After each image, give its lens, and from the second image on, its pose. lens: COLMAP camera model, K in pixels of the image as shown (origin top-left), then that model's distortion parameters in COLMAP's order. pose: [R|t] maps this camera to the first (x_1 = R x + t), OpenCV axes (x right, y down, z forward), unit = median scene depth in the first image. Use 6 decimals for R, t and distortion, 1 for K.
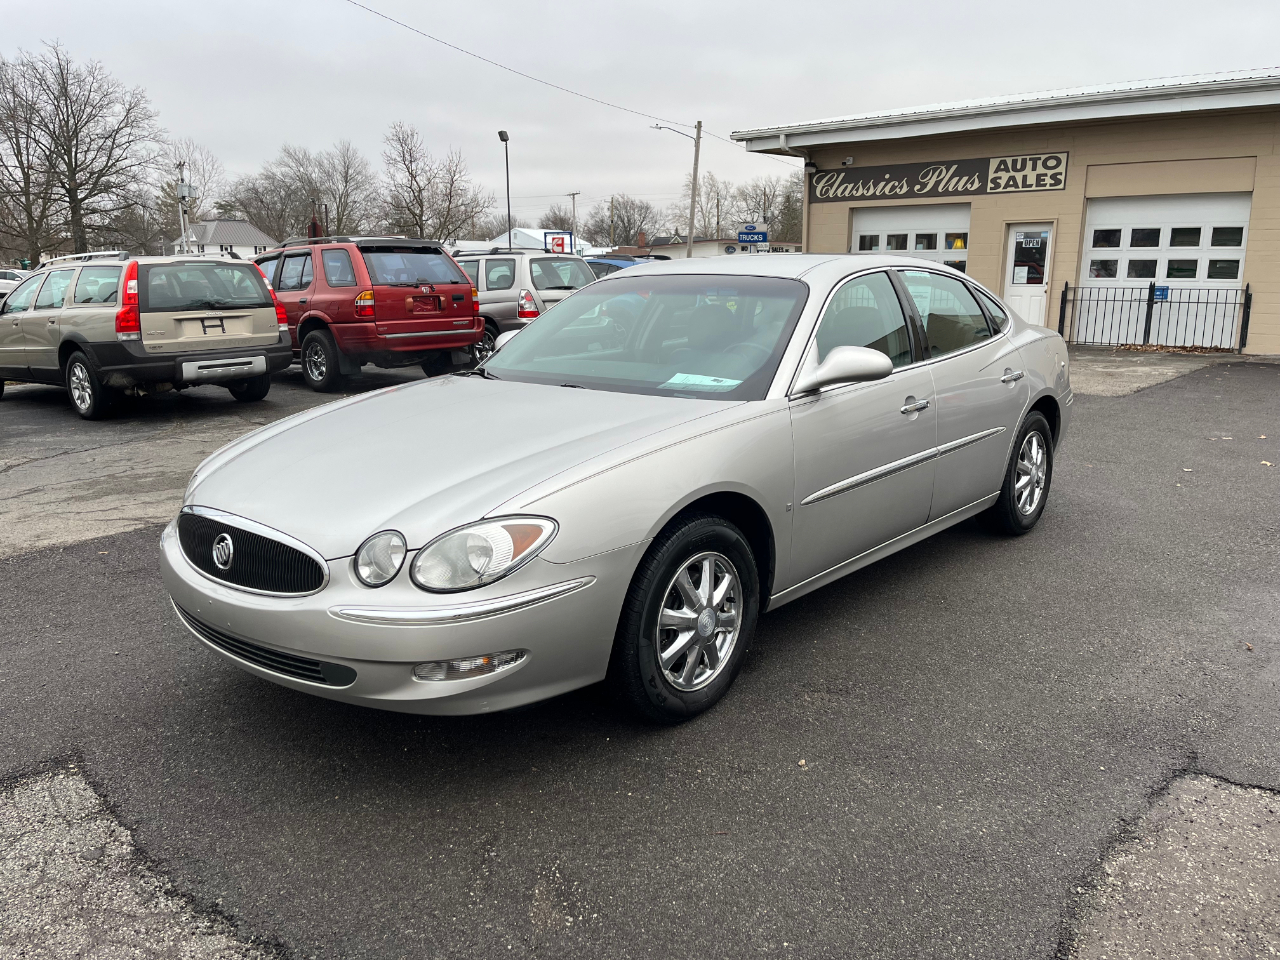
lens RADIAL K [[1003.2, 0, 643.6], [0, 1003.2, 470.6], [0, 0, 1]] dist [0.095781, -0.135406]
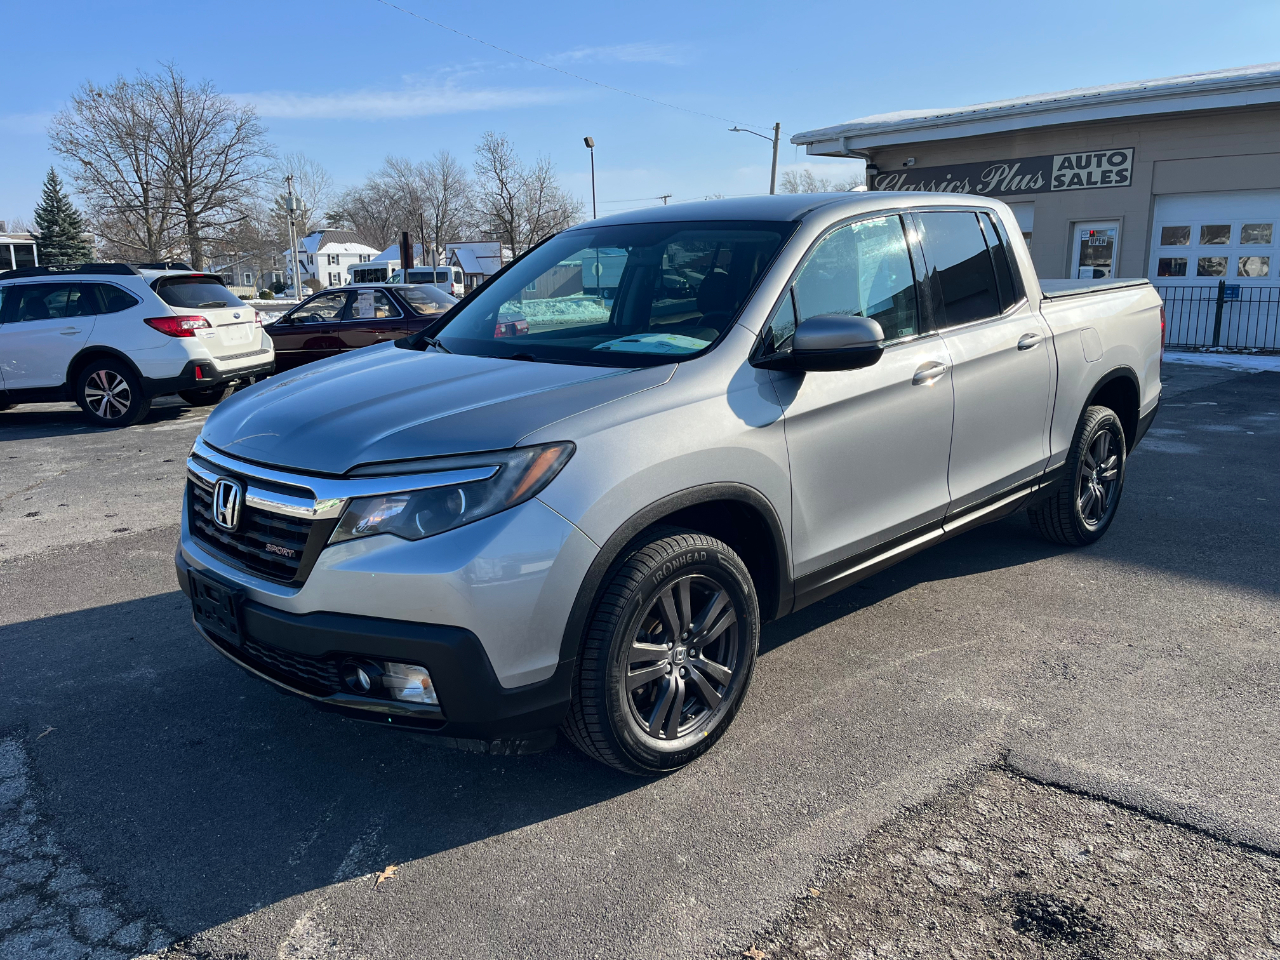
lens RADIAL K [[1003.2, 0, 647.4], [0, 1003.2, 478.7], [0, 0, 1]] dist [0.095781, -0.135406]
pose [[0.995577, 0.002850, -0.093901, 0.039847], [-0.002239, 0.999976, 0.006612, -0.002084], [0.093918, -0.006373, 0.995560, -0.011240]]
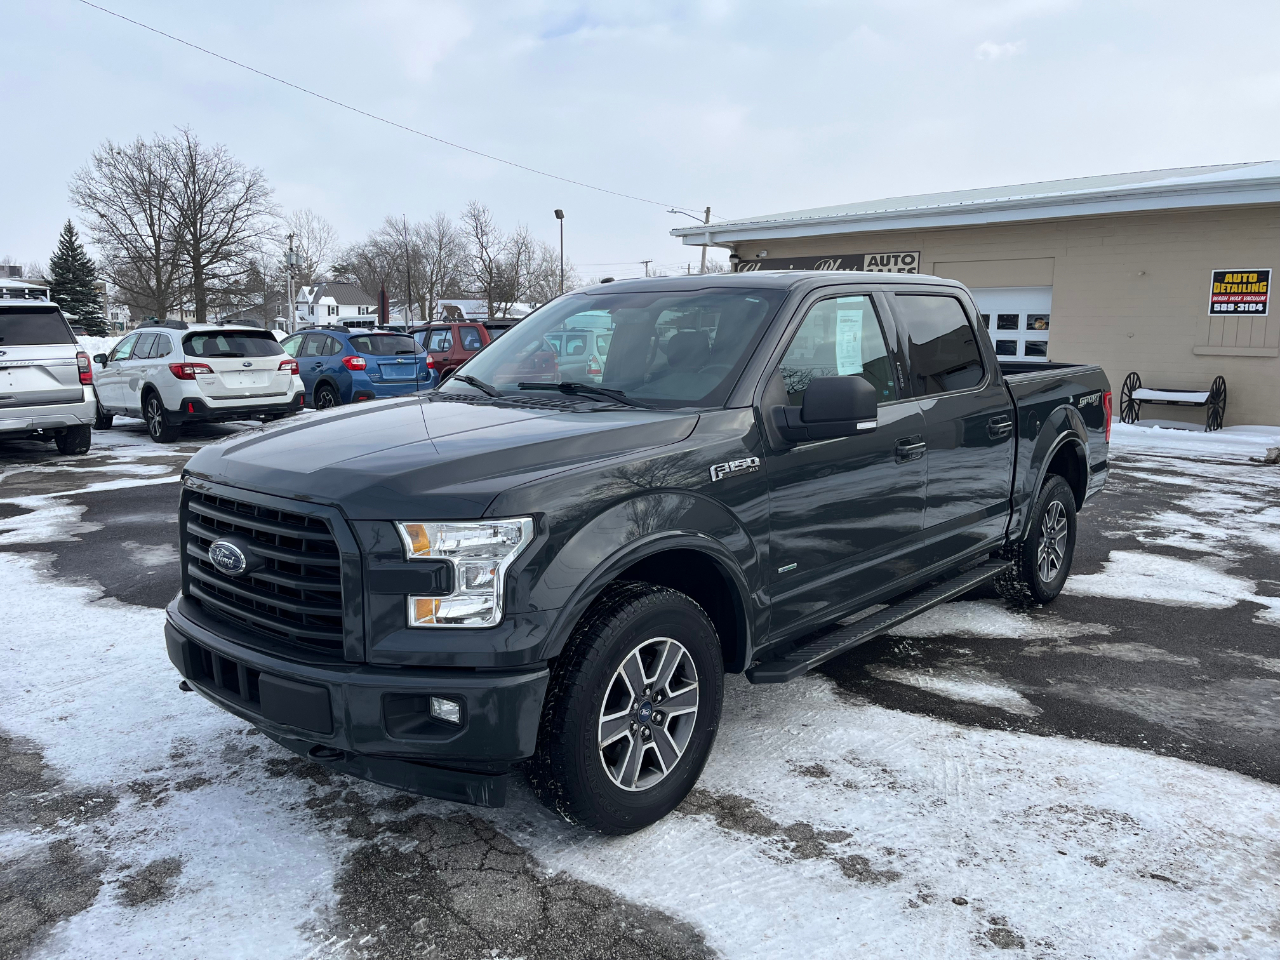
lens RADIAL K [[1003.2, 0, 636.7], [0, 1003.2, 458.3], [0, 0, 1]] dist [0.095781, -0.135406]
pose [[0.994236, 0.025337, -0.104177, 0.178877], [-0.032494, 0.997185, -0.067581, 0.024574], [0.102172, 0.070577, 0.992260, -0.190516]]
